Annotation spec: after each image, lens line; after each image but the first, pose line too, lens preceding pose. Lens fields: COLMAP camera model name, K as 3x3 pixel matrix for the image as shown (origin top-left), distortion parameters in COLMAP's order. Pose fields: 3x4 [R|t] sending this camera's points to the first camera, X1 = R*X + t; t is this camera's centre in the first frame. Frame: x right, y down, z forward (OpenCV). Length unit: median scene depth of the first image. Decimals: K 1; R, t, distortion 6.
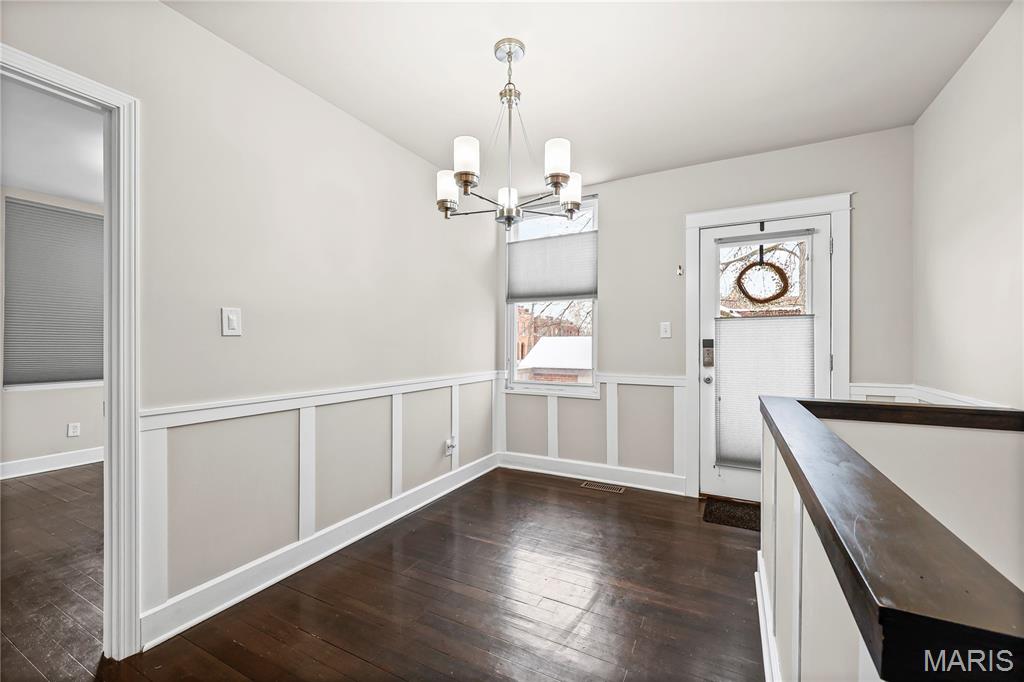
lens RADIAL K [[415.8, 0, 515.4], [0, 415.8, 344.7], [0, 0, 1]] dist [-0.000562, 0.000188]
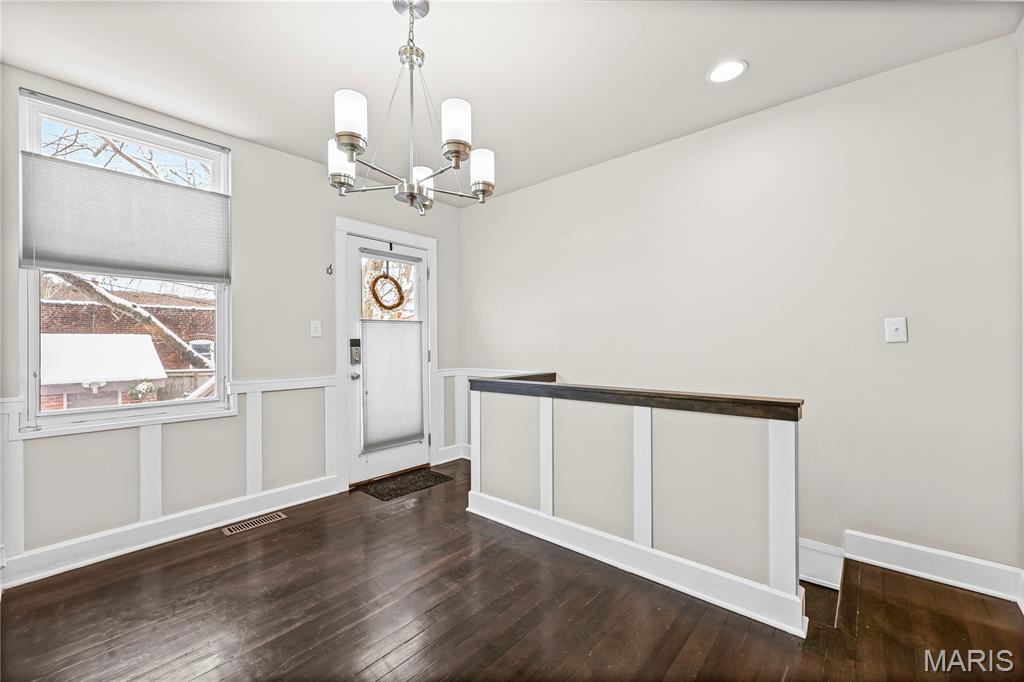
lens RADIAL K [[415.8, 0, 515.4], [0, 415.8, 344.7], [0, 0, 1]] dist [-0.000562, 0.000188]
pose [[0.226309, -0.005331, 0.974041, -0.488368], [0.008980, 0.999954, 0.003387, 0.001891], [-0.974014, 0.007981, 0.226347, 0.353763]]
